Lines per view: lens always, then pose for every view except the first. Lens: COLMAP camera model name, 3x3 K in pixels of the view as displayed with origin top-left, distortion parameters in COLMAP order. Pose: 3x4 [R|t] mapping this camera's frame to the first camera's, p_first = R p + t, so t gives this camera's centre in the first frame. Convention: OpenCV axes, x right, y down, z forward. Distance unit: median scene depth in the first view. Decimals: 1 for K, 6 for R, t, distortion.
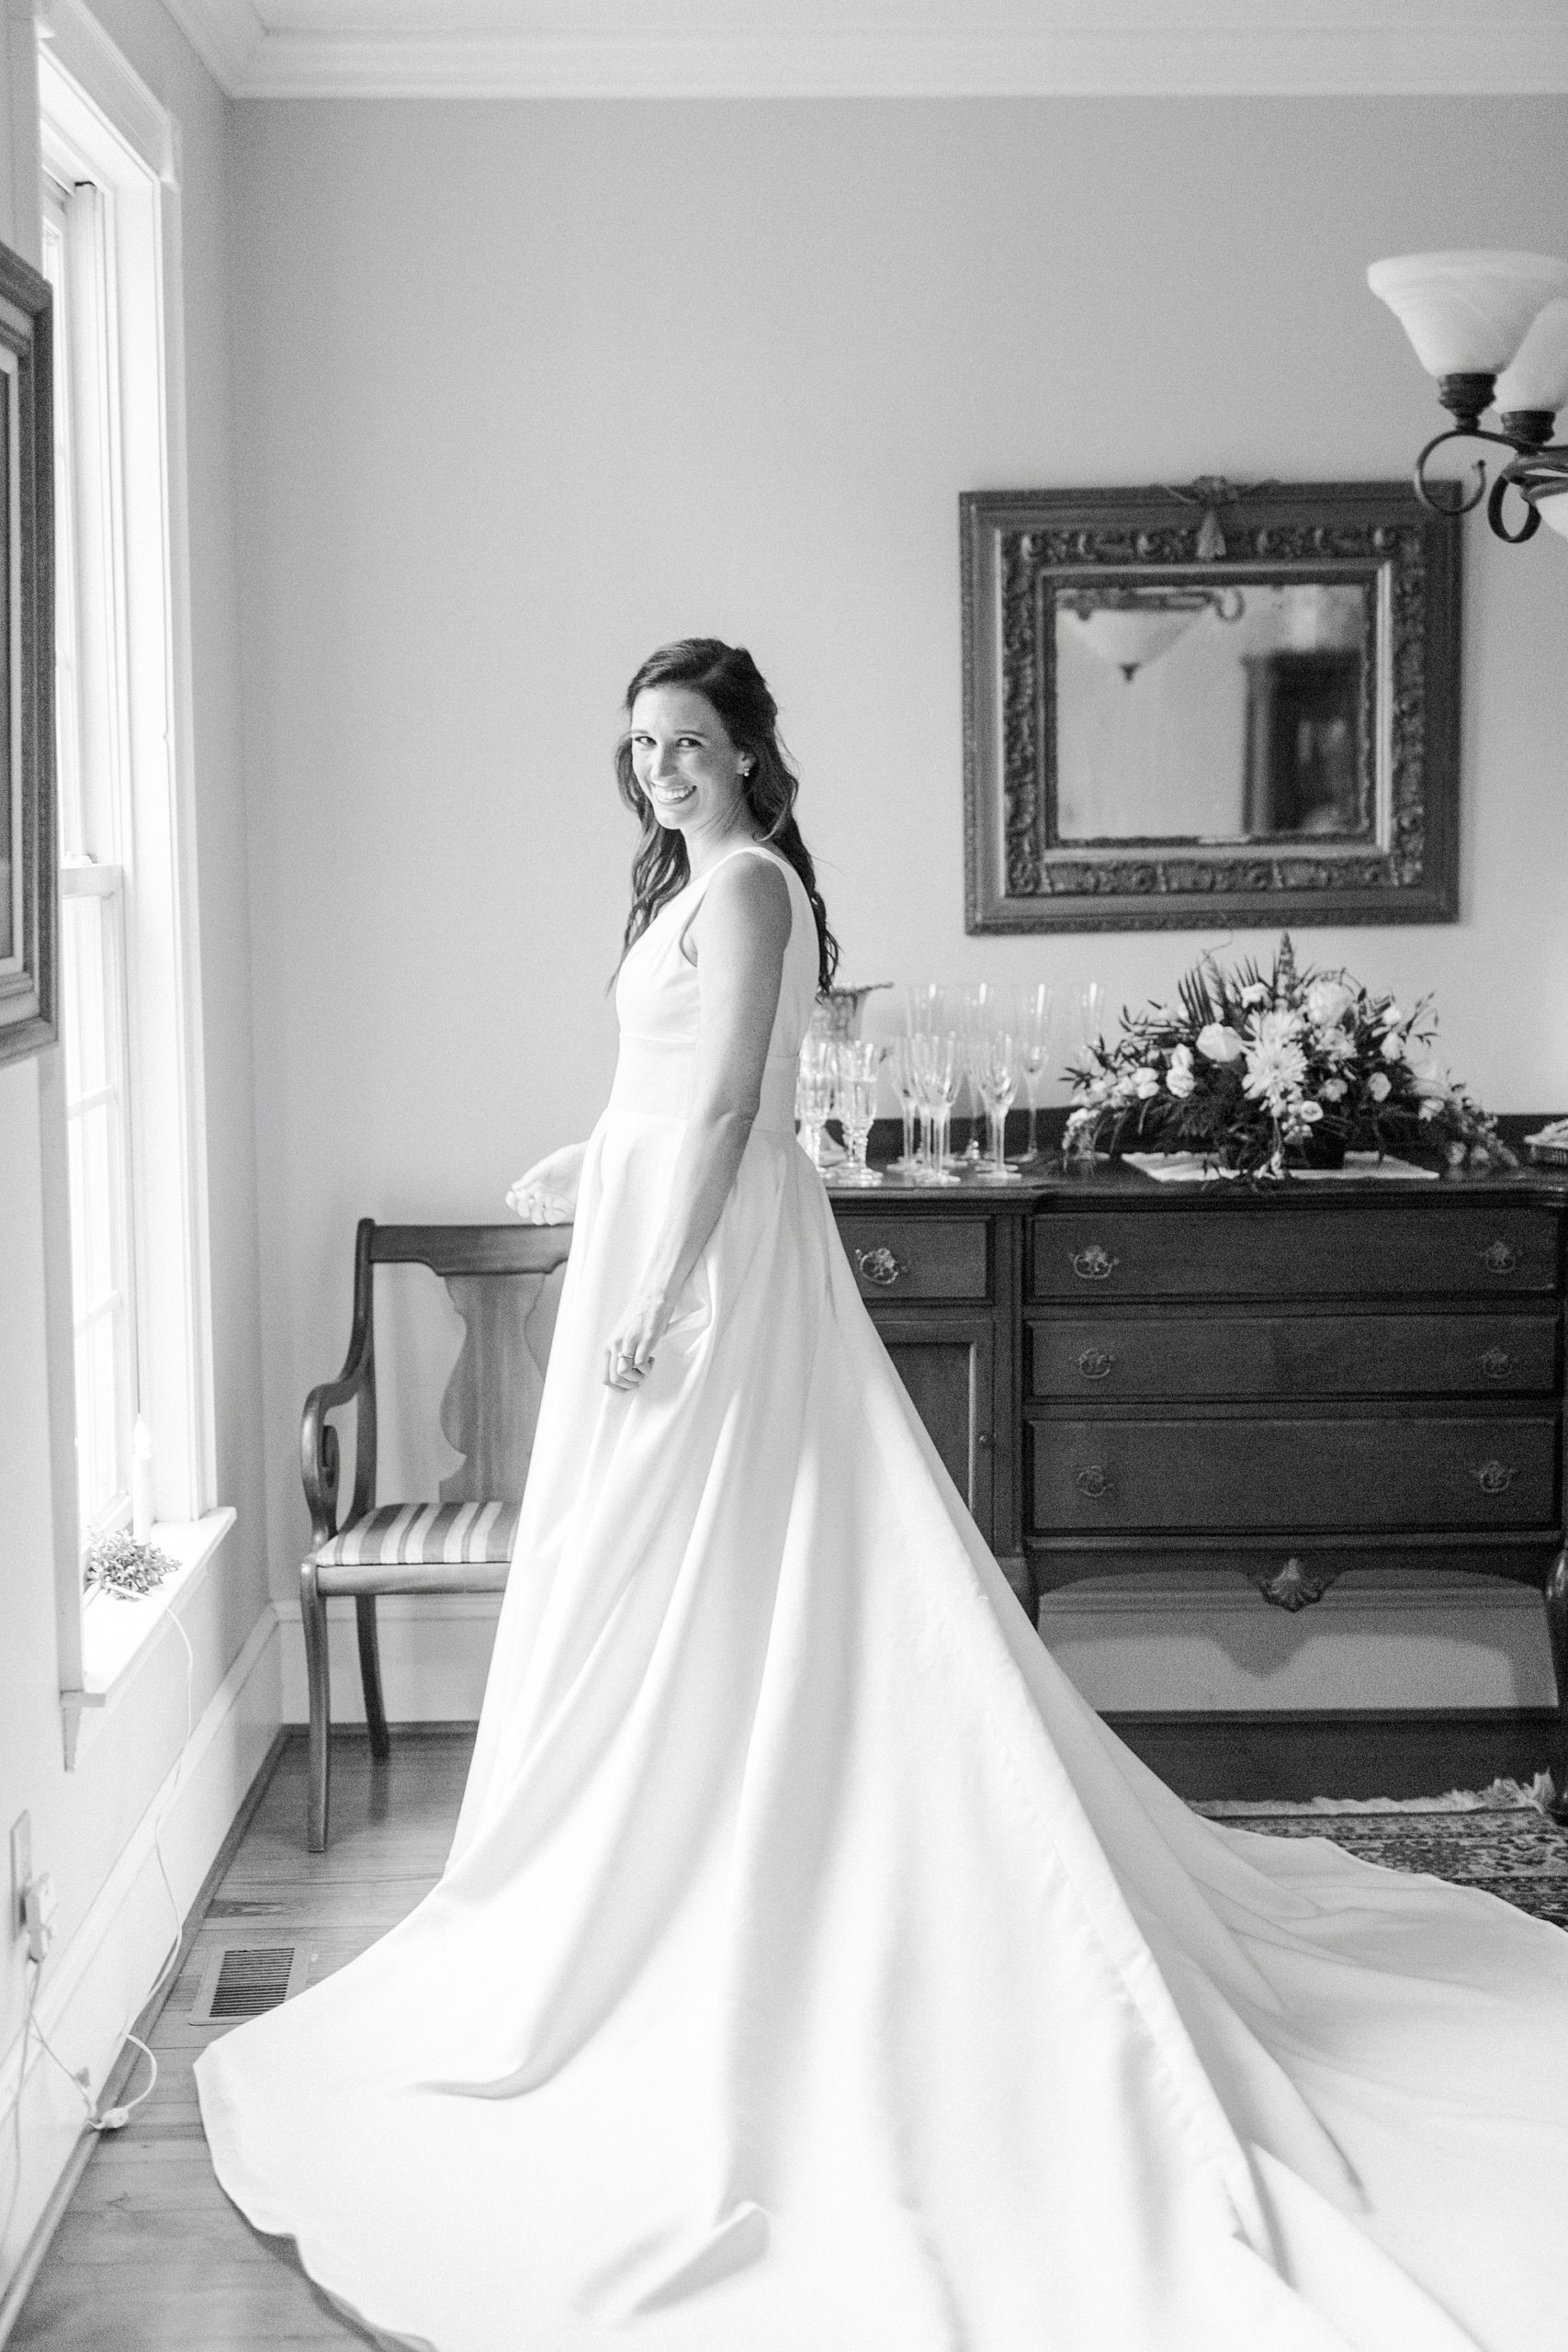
lens RADIAL K [[3203.1, 0, 784.0], [0, 3203.1, 1176.0], [0, 0, 1]] dist [-0.021964, 0.049471]
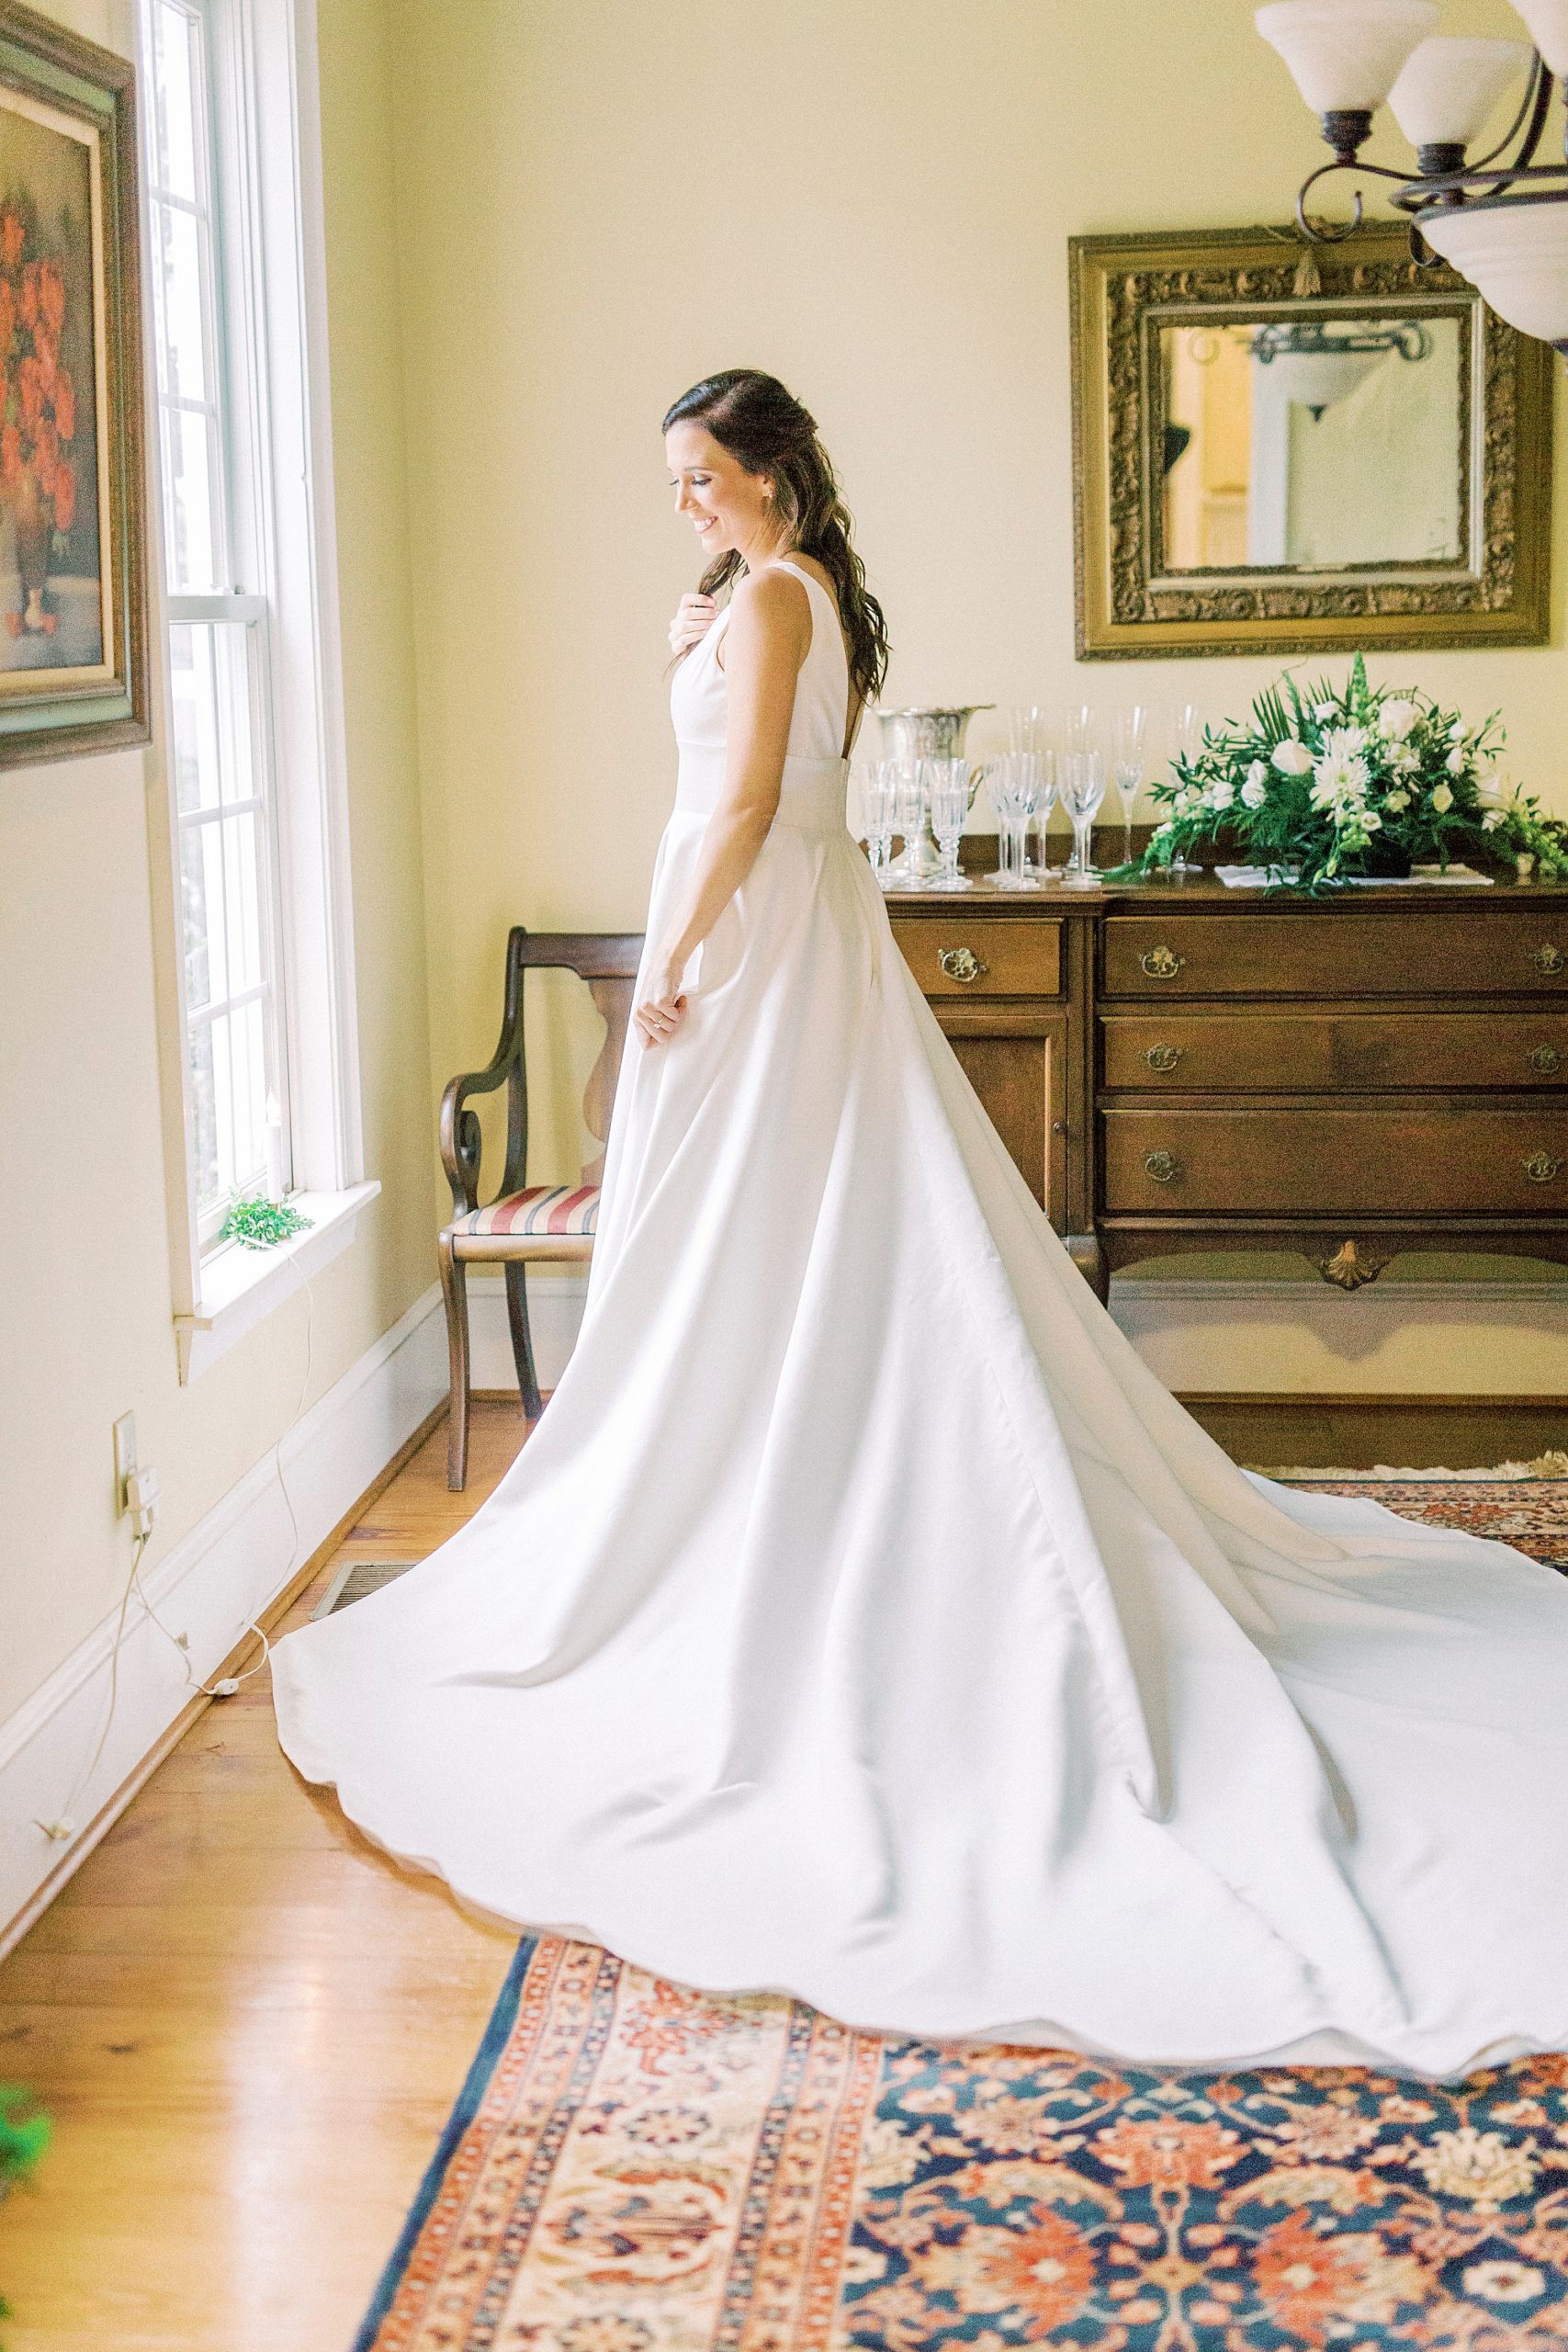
lens RADIAL K [[3203.1, 0, 784.0], [0, 3203.1, 1176.0], [0, 0, 1]] dist [-0.021964, 0.049471]
pose [[0.993124, 0.010739, -0.116575, 0.094211], [-0.002512, 0.997509, 0.070492, 0.022463], [0.117041, -0.069714, 0.990677, -0.081570]]
